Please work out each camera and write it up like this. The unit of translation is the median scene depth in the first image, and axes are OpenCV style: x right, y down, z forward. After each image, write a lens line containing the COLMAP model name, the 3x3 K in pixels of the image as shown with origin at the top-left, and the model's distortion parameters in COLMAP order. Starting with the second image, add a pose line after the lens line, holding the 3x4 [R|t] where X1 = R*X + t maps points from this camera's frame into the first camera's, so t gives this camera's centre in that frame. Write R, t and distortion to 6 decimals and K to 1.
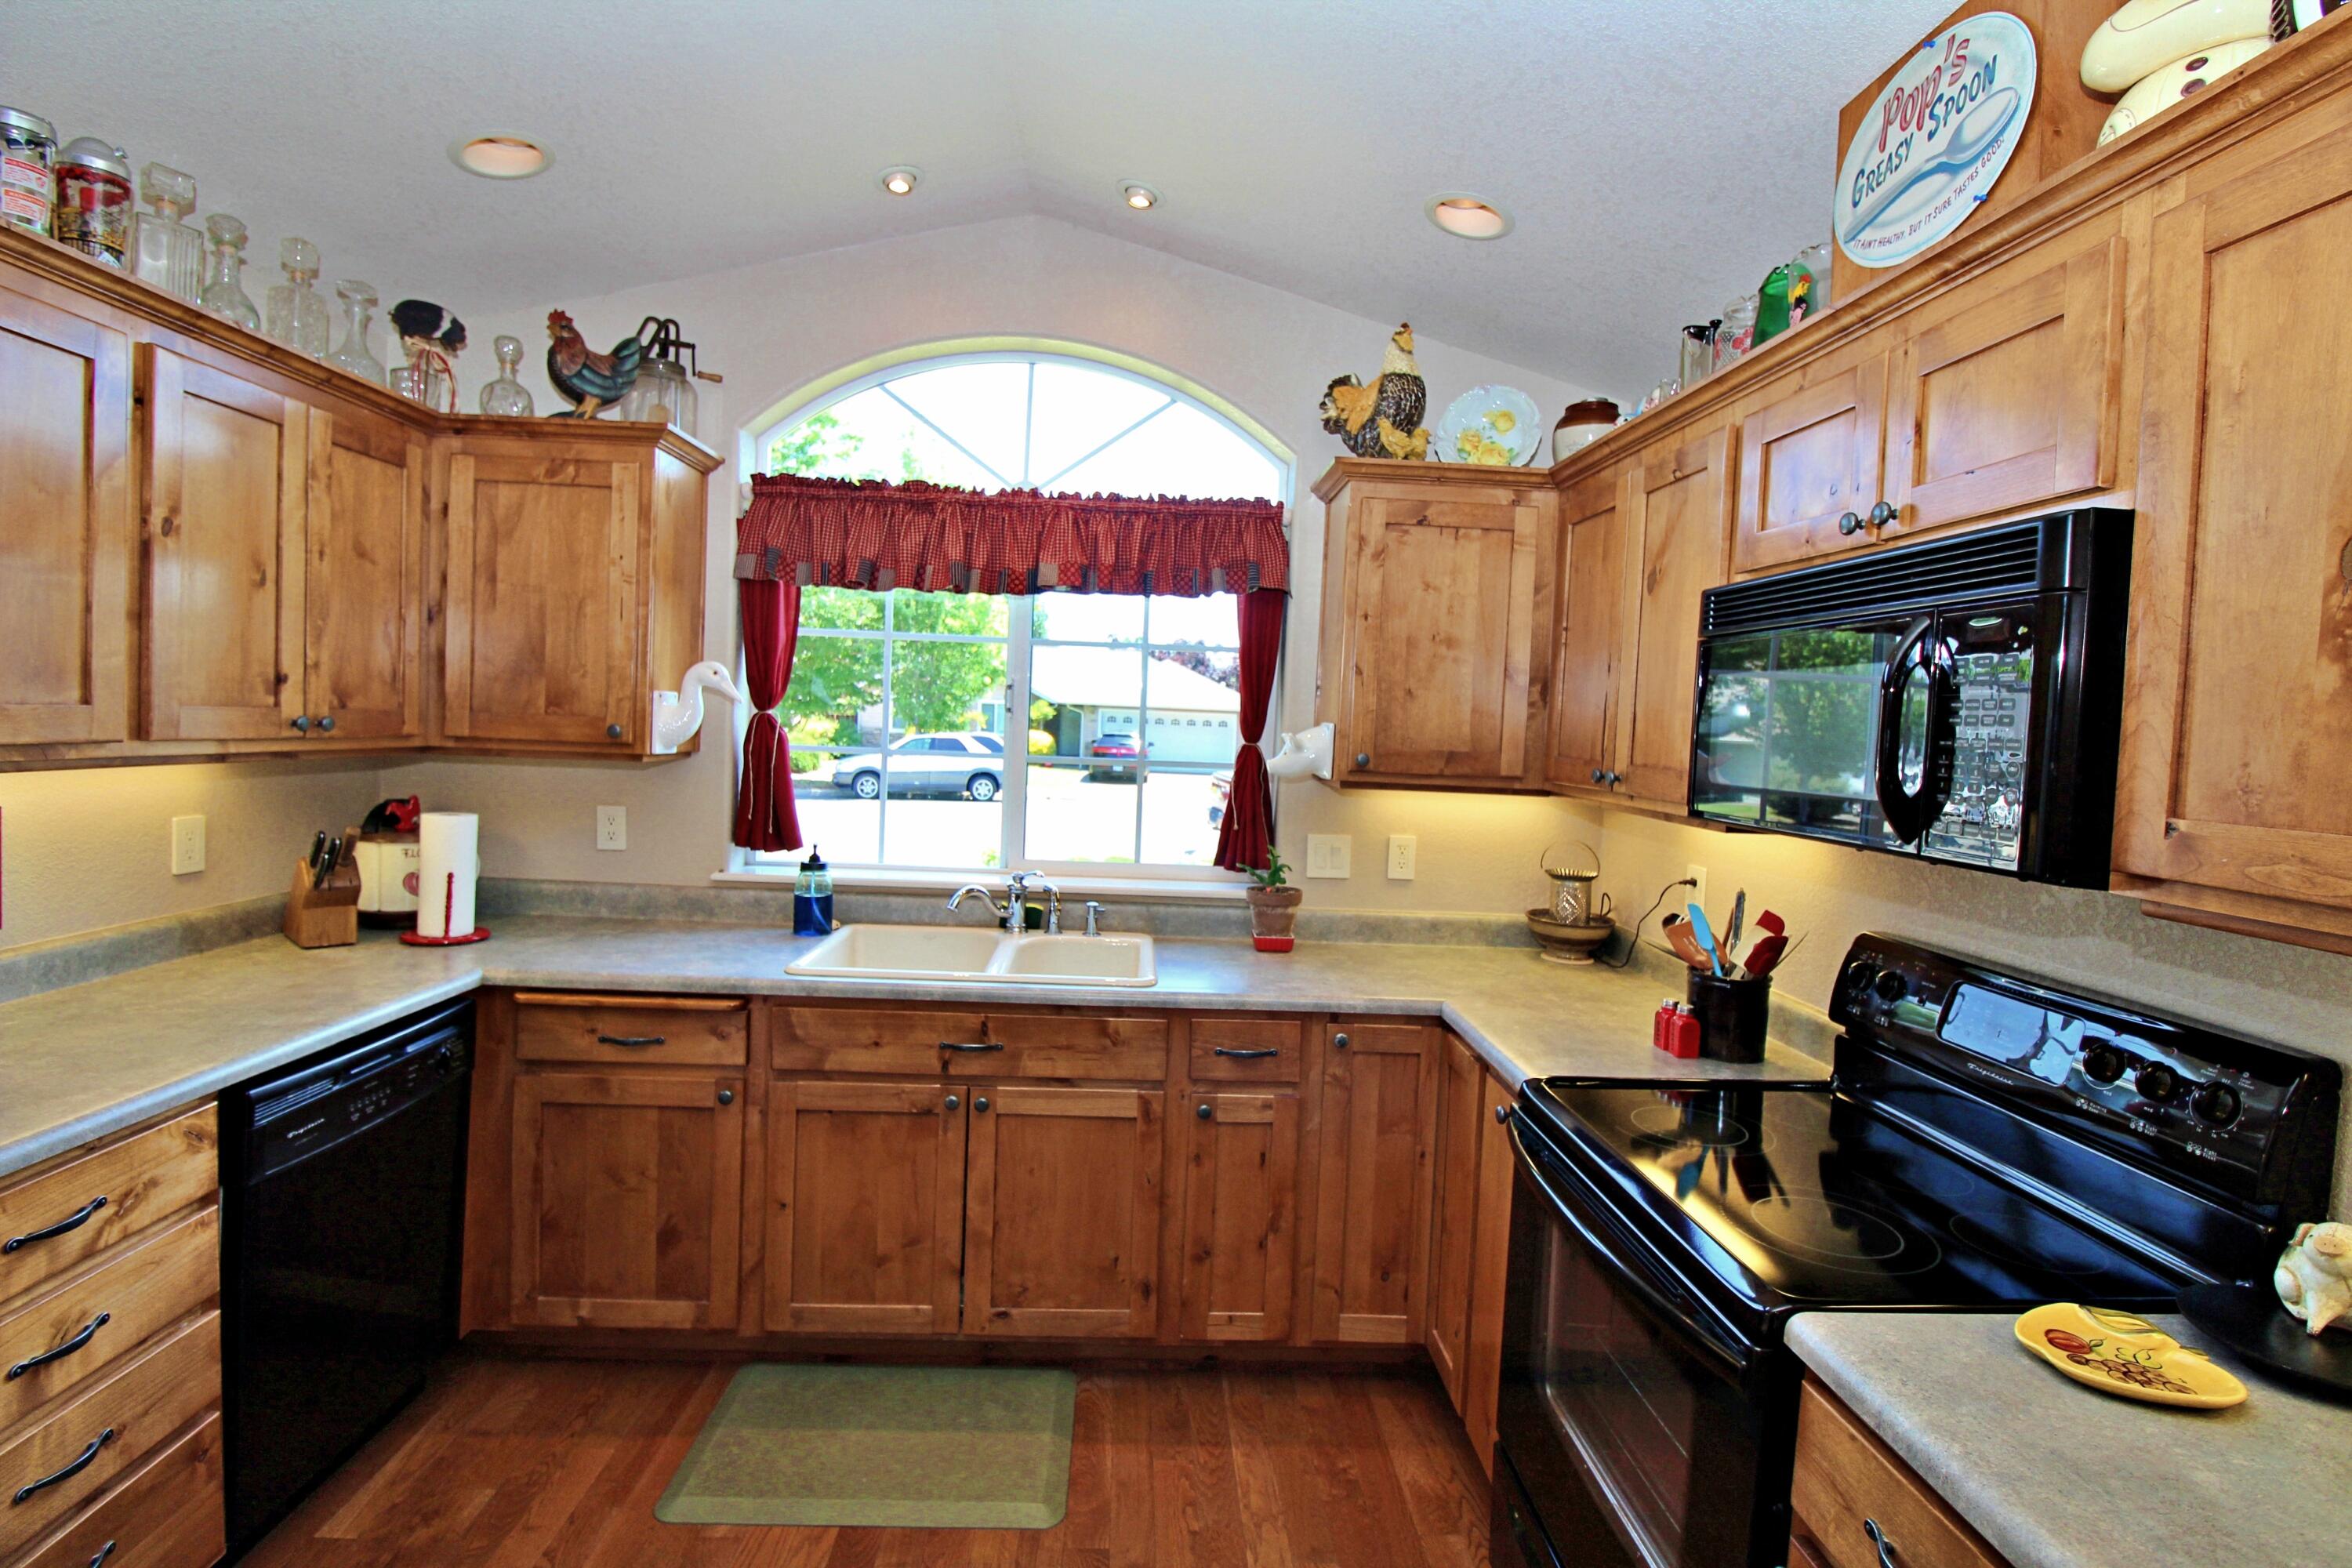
lens RADIAL K [[1094.5, 0, 1187.1], [0, 1094.5, 764.9], [0, 0, 1]] dist [0.003518, -0.014086]
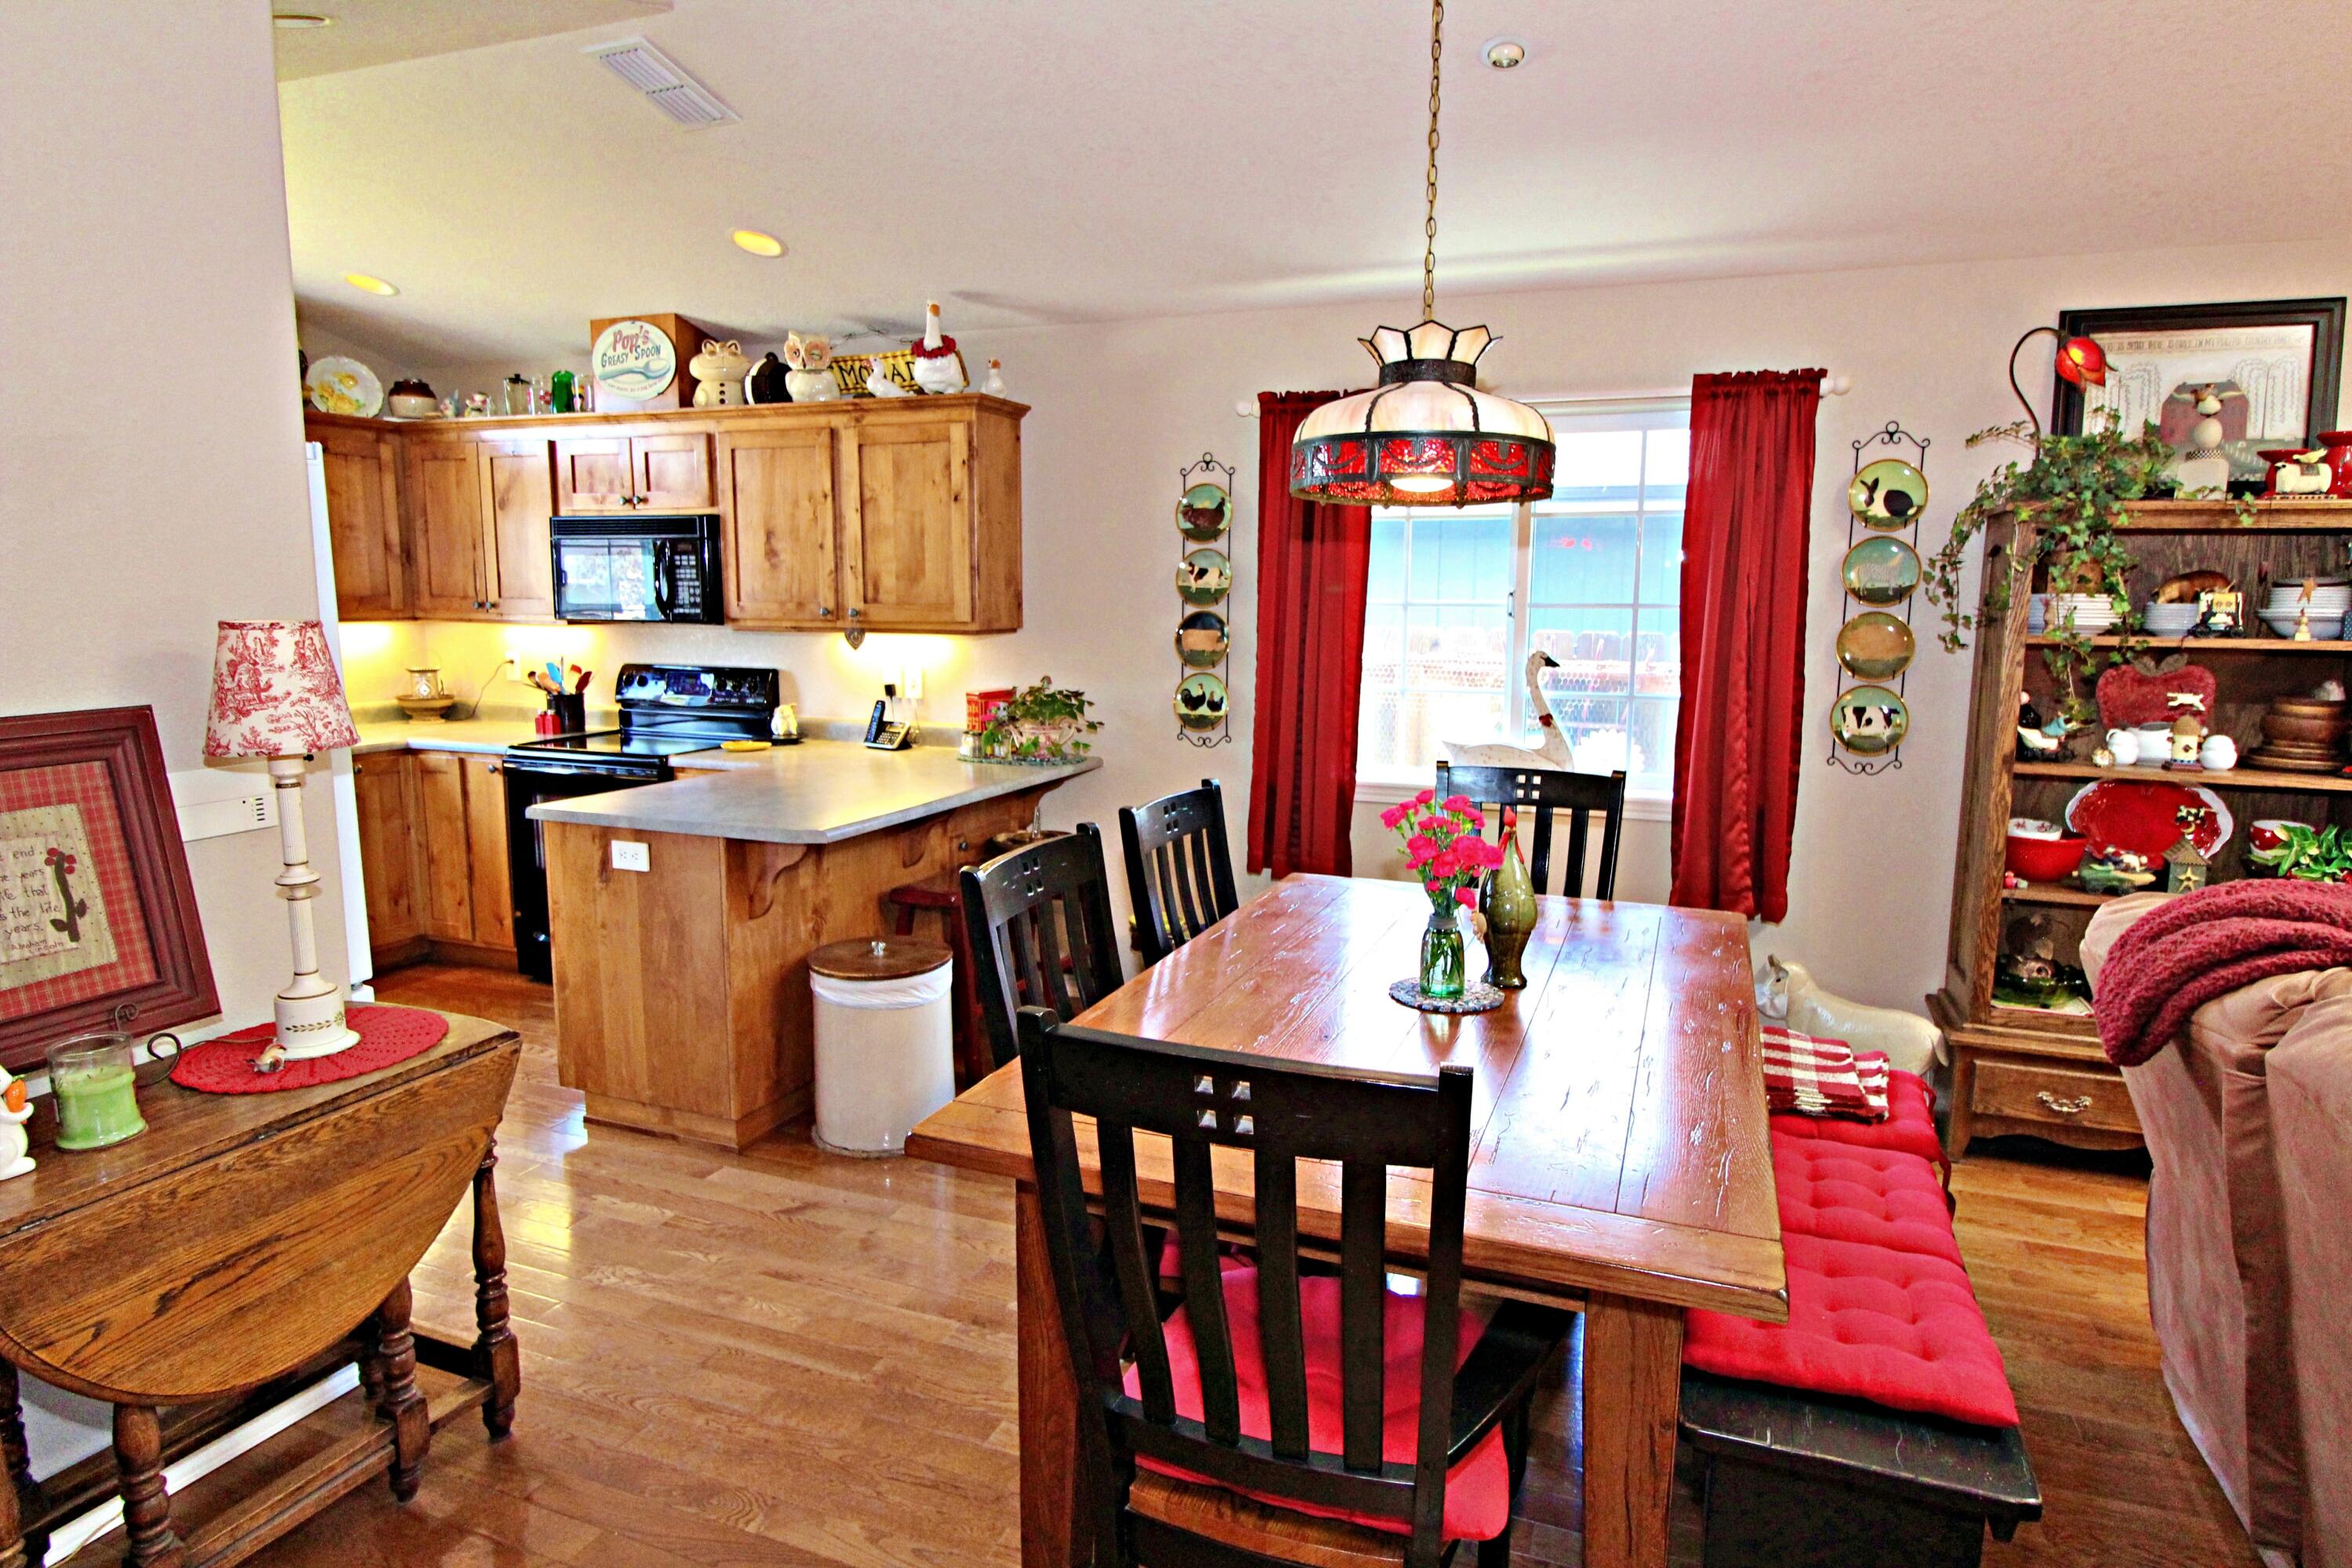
lens RADIAL K [[1318.1, 0, 1181.3], [0, 1318.1, 762.6], [0, 0, 1]] dist [0.000853, -0.002346]
pose [[0.415284, -0.161572, 0.895228, -1.154082], [0.047784, 0.986616, 0.155900, -0.018068], [-0.908436, -0.021965, 0.417446, -1.013458]]
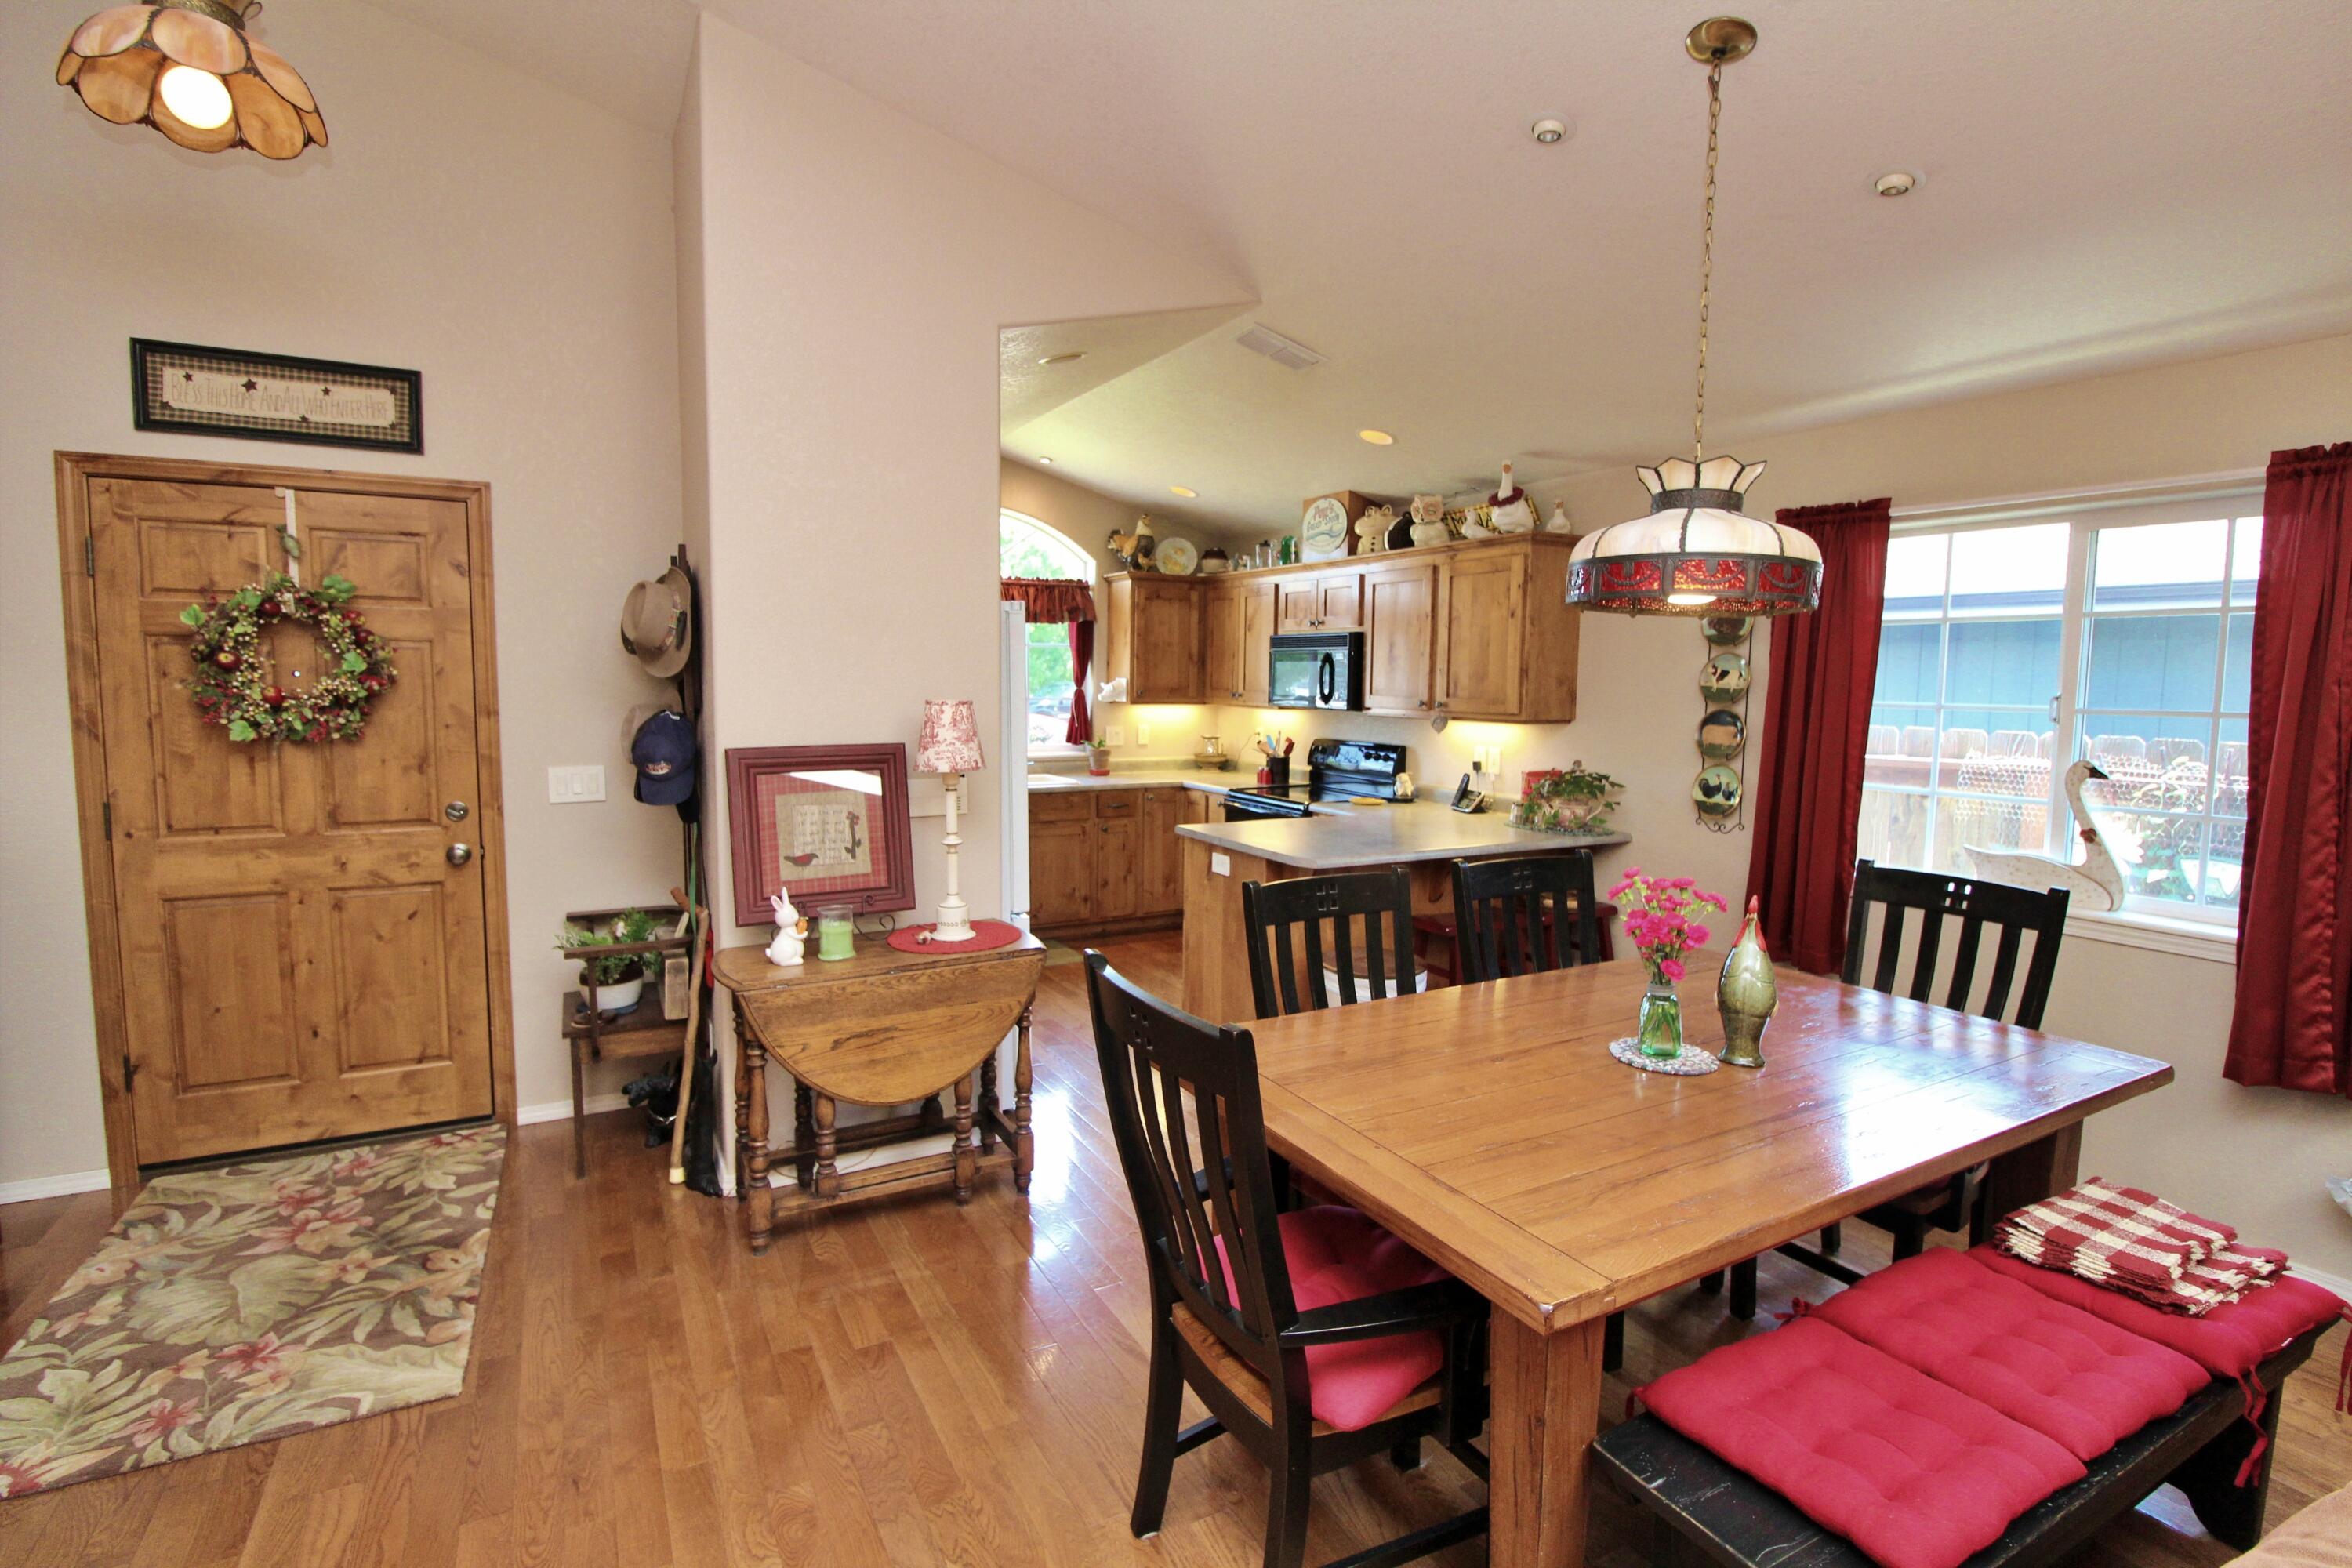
lens RADIAL K [[1094.5, 0, 1187.1], [0, 1094.5, 764.9], [0, 0, 1]] dist [0.003518, -0.014086]
pose [[0.896270, -0.068327, 0.438214, -0.941316], [0.044261, 0.996909, 0.064914, 0.001340], [-0.441295, -0.038784, 0.896524, -1.427317]]
